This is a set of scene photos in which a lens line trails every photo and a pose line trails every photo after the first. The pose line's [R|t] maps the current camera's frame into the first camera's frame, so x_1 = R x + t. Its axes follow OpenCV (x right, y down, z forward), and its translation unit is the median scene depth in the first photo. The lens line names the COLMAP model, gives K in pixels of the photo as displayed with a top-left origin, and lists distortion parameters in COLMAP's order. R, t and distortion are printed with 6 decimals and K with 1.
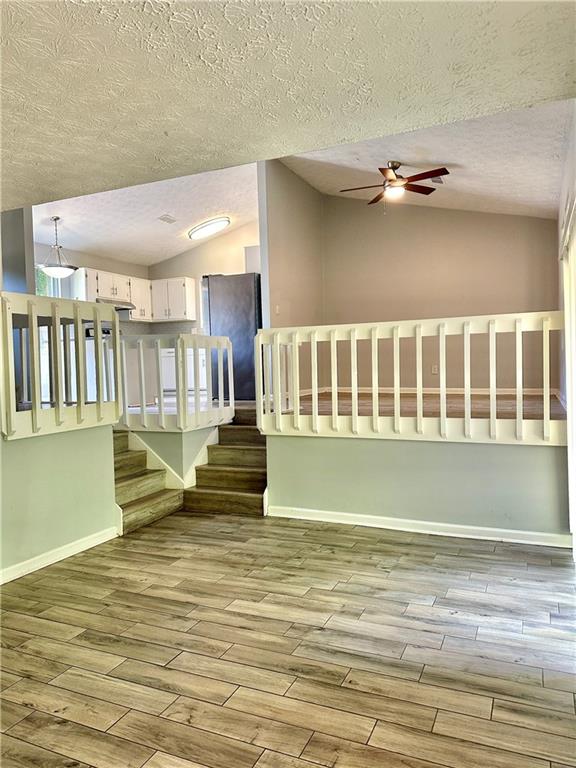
lens RADIAL K [[542.8, 0, 288.8], [0, 542.8, 385.0], [0, 0, 1]] dist [-0.001969, -0.001023]
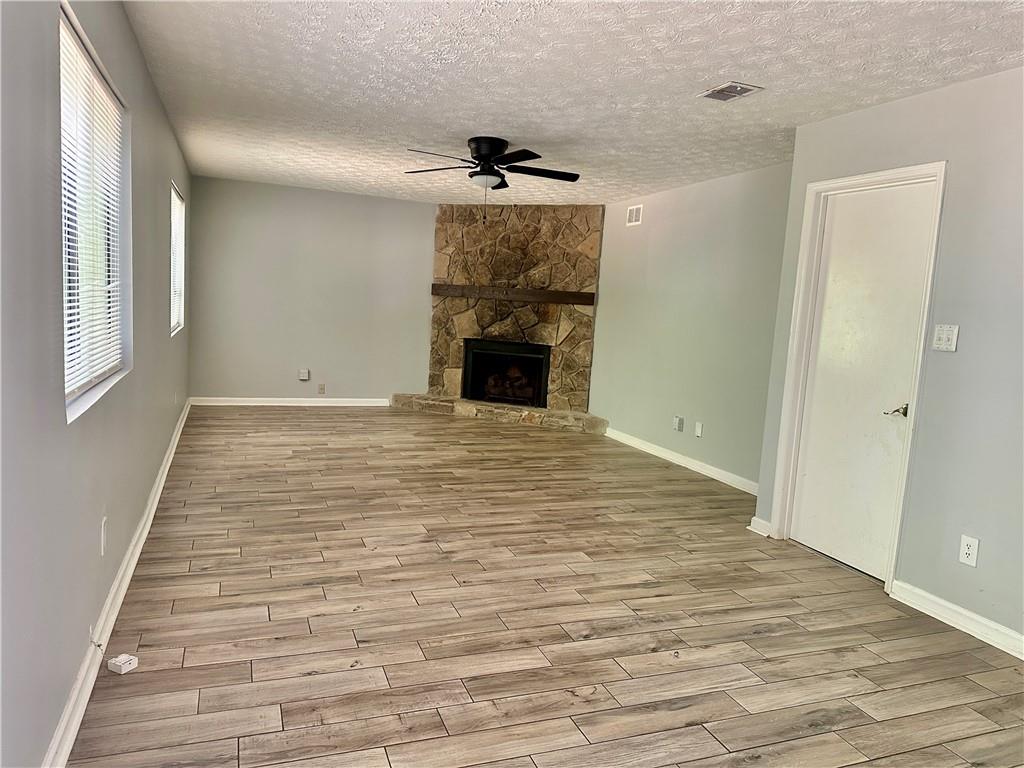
lens RADIAL K [[723.7, 0, 512.9], [0, 723.7, 385.4], [0, 0, 1]] dist [-0.001969, -0.001023]
pose [[-0.712924, 0.060479, -0.698629, 0.670491], [-0.064863, 0.986315, 0.151574, -0.049456], [0.698235, 0.153376, -0.699245, 1.654511]]
